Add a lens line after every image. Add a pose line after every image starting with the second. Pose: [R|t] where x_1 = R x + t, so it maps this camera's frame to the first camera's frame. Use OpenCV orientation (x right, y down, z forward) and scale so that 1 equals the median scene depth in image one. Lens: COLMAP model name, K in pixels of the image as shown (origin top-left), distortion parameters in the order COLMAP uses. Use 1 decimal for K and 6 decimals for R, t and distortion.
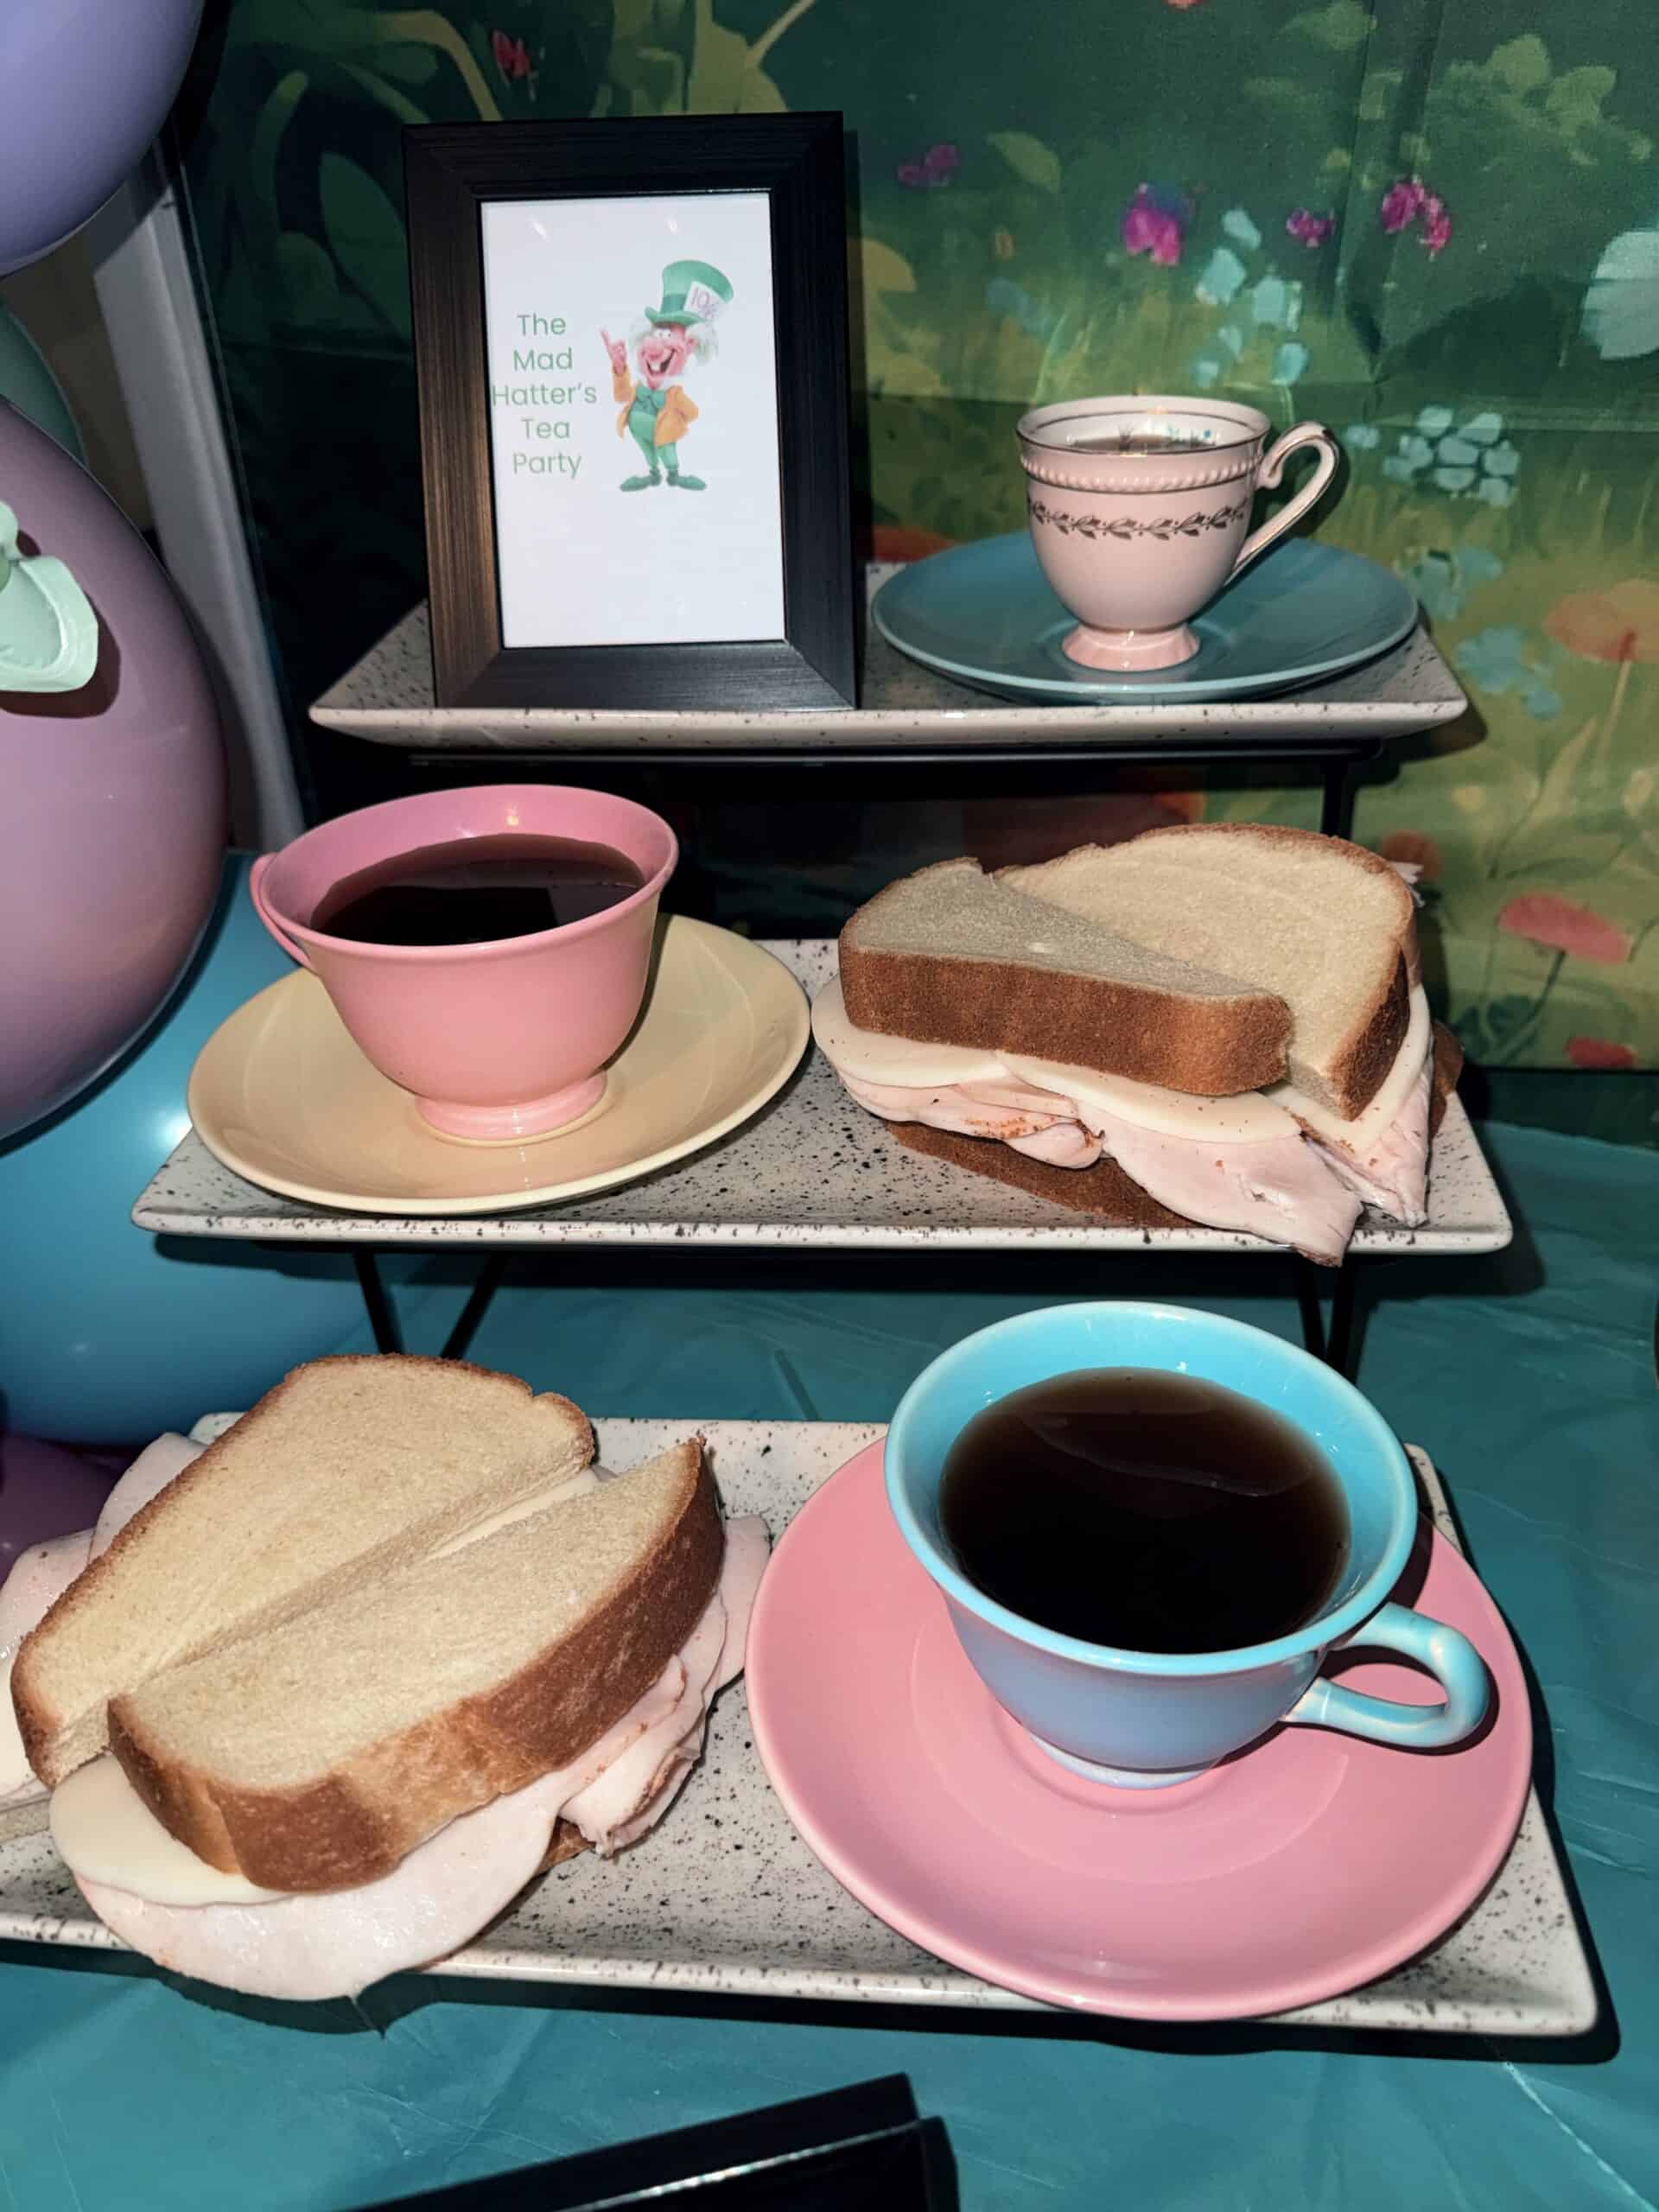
lens RADIAL K [[1579.3, 0, 835.5], [0, 1579.3, 1111.5], [0, 0, 1]] dist [0.017238, -0.042519]
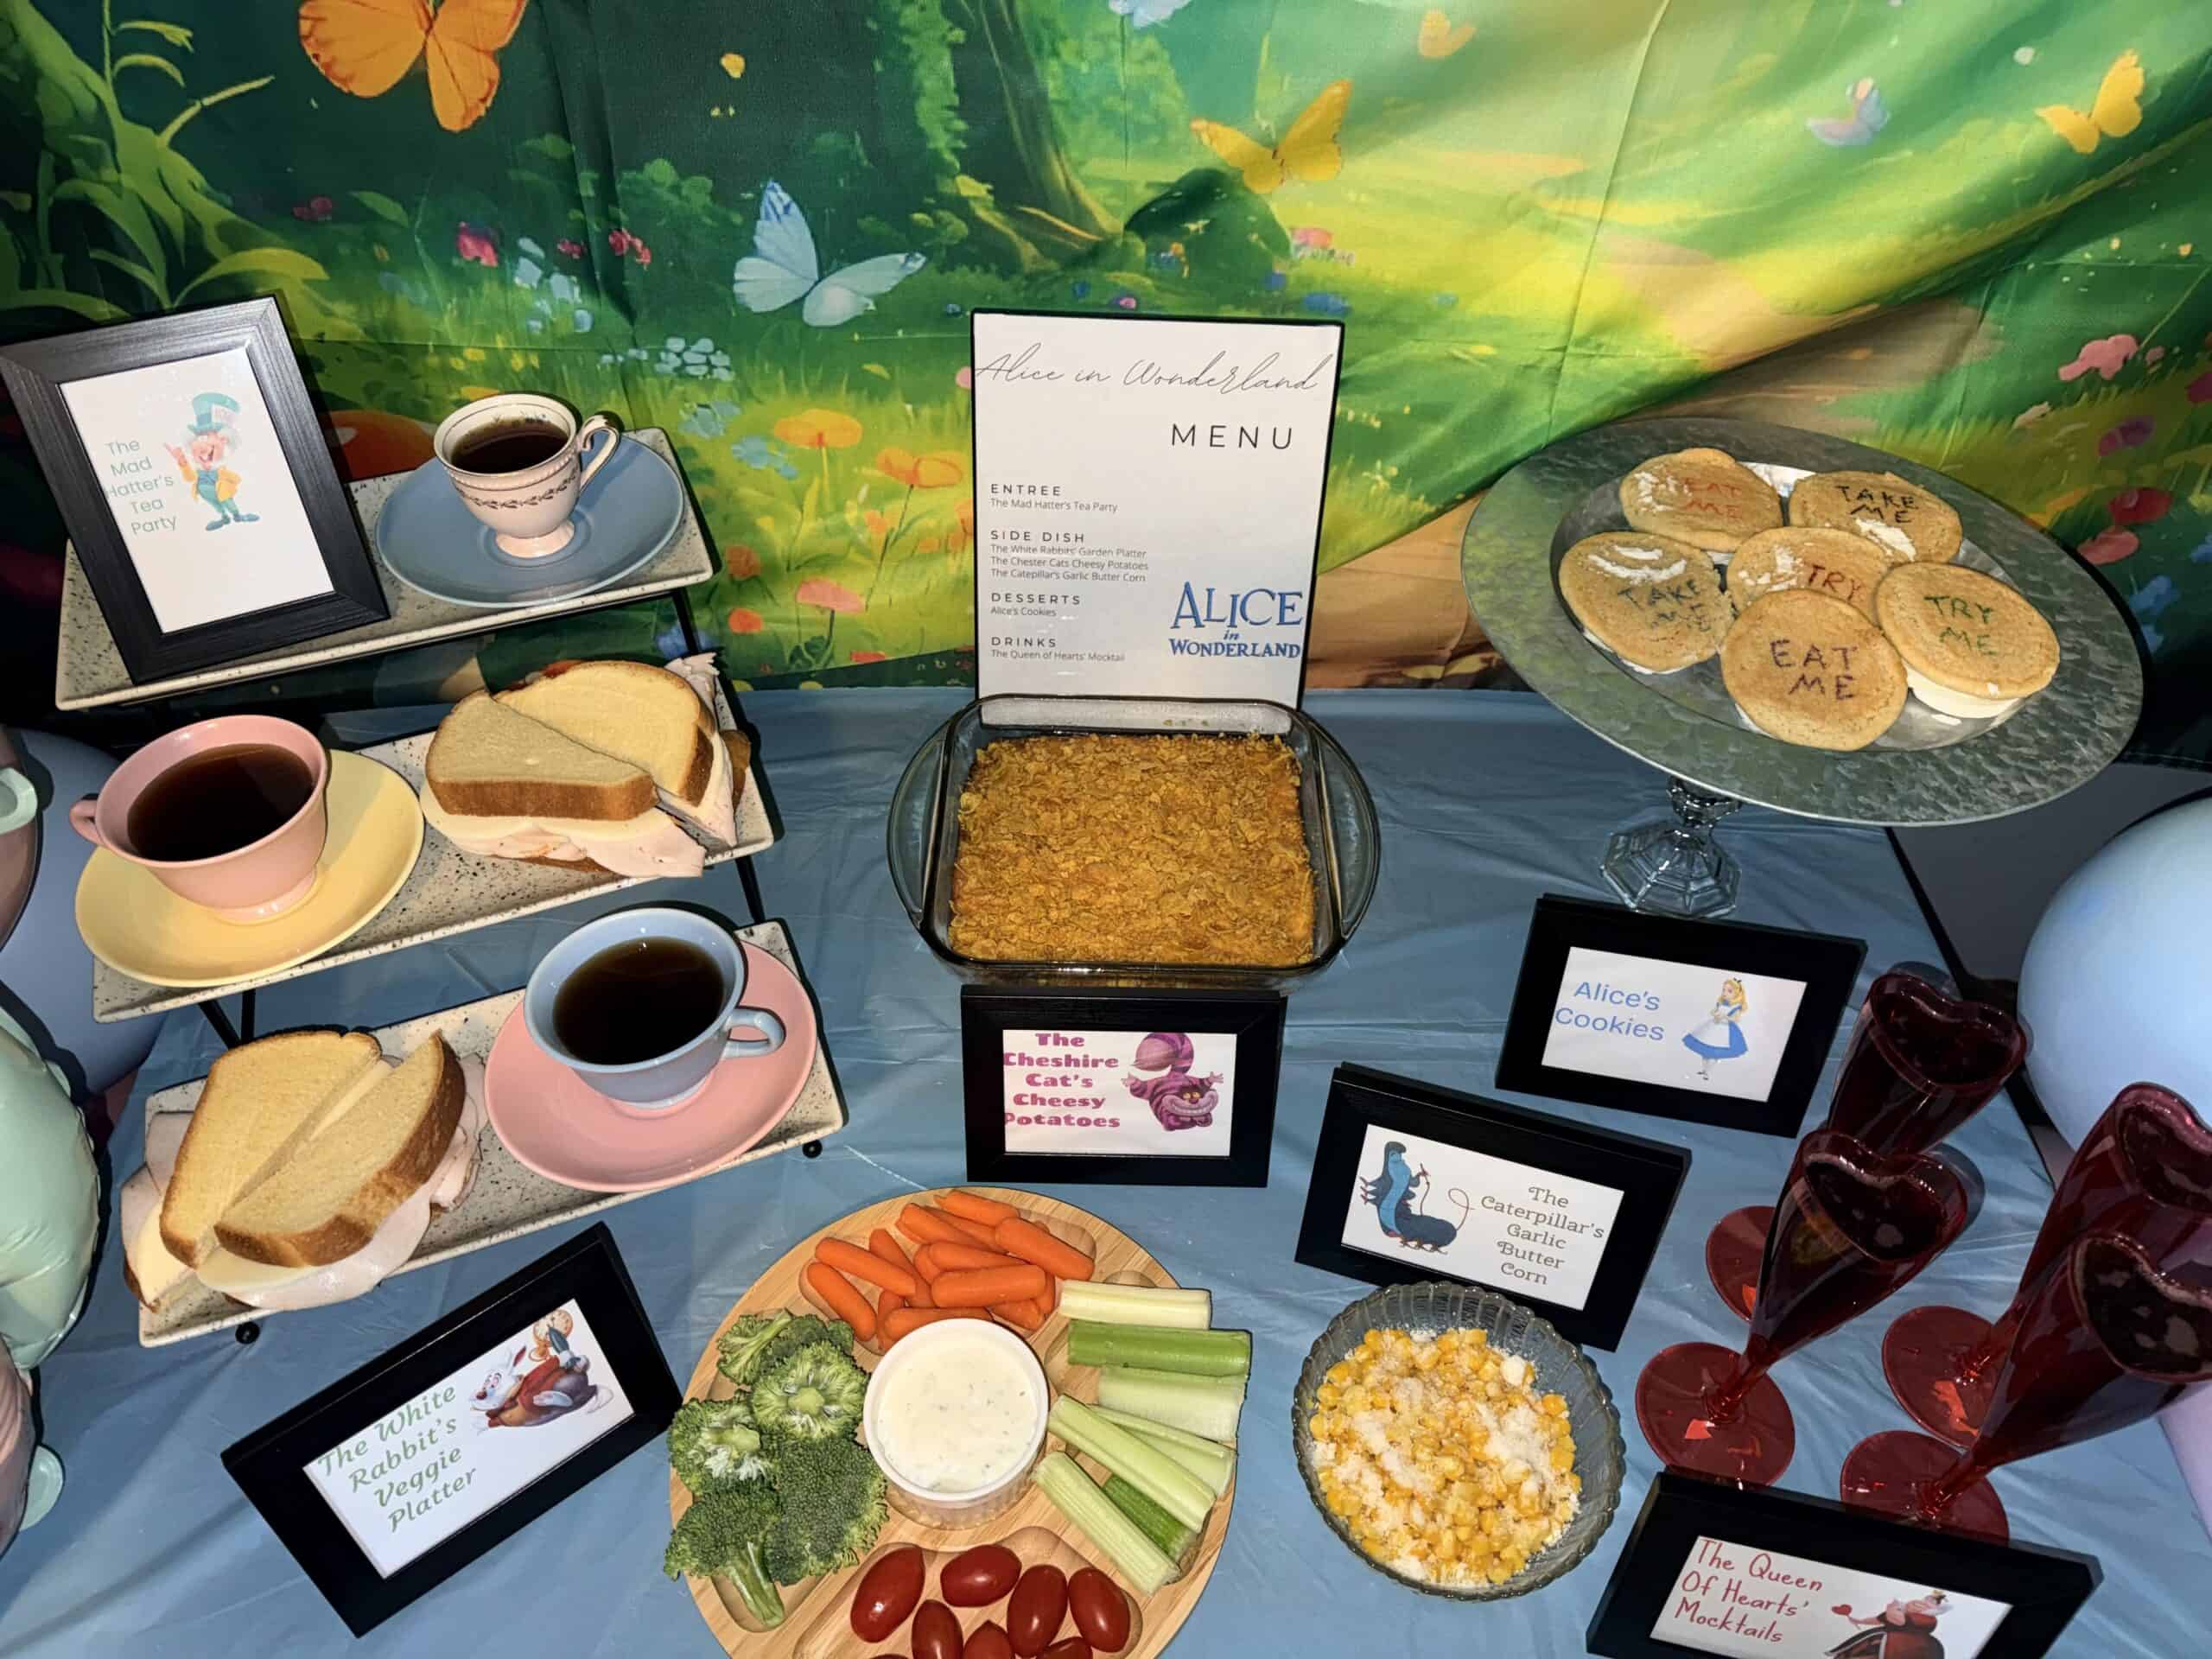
lens RADIAL K [[1579.3, 0, 1103.1], [0, 1579.3, 831.9], [0, 0, 1]] dist [0.017238, -0.042519]
pose [[0.890202, -0.286944, 0.353842, 0.027612], [0.198456, 0.943393, 0.265754, -0.320759], [-0.410068, -0.166353, 0.896756, -0.912638]]
